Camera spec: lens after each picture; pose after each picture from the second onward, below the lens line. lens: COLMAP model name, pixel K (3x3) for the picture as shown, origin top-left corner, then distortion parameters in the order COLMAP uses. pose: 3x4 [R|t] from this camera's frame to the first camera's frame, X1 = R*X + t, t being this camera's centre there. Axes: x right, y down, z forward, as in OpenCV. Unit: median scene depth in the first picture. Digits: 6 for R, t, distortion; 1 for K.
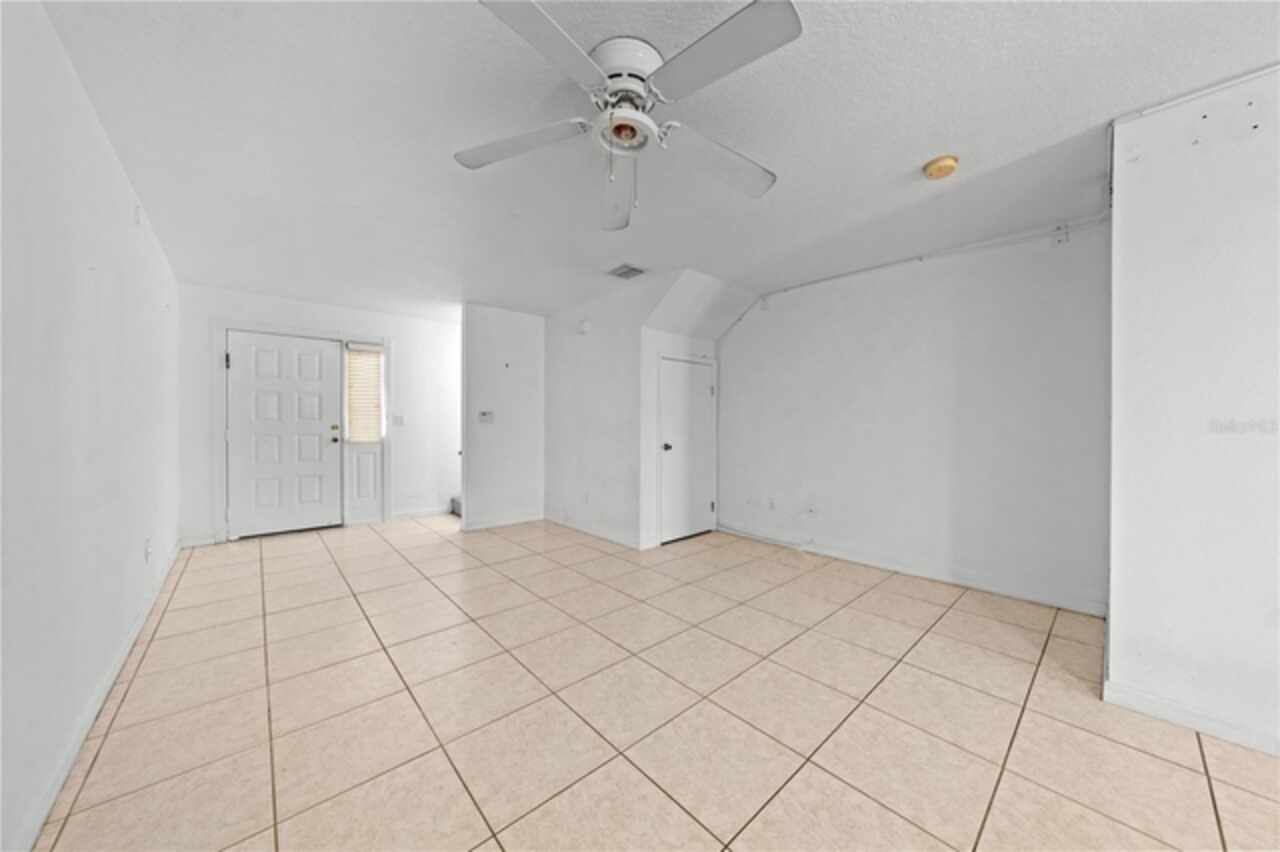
lens RADIAL K [[430.4, 0, 643.6], [0, 430.4, 421.6], [0, 0, 1]] dist [-0.001253, 0.000487]
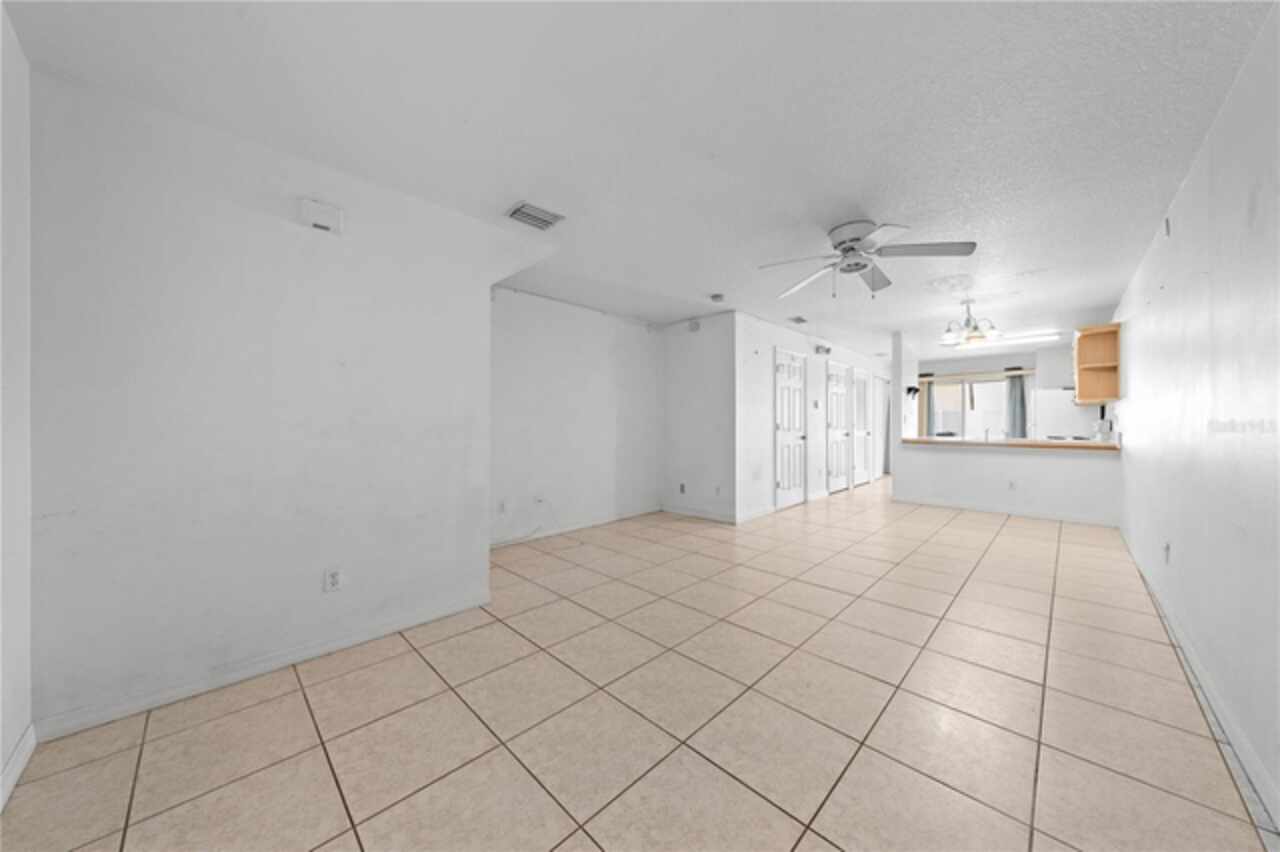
lens RADIAL K [[430.1, 0, 634.5], [0, 430.1, 431.4], [0, 0, 1]] dist [-0.000805, 0.000257]
pose [[-0.043994, -0.023941, 0.998745, -1.139121], [-0.004388, 0.999708, 0.023771, -0.000655], [-0.999022, -0.003337, -0.044087, 1.253048]]
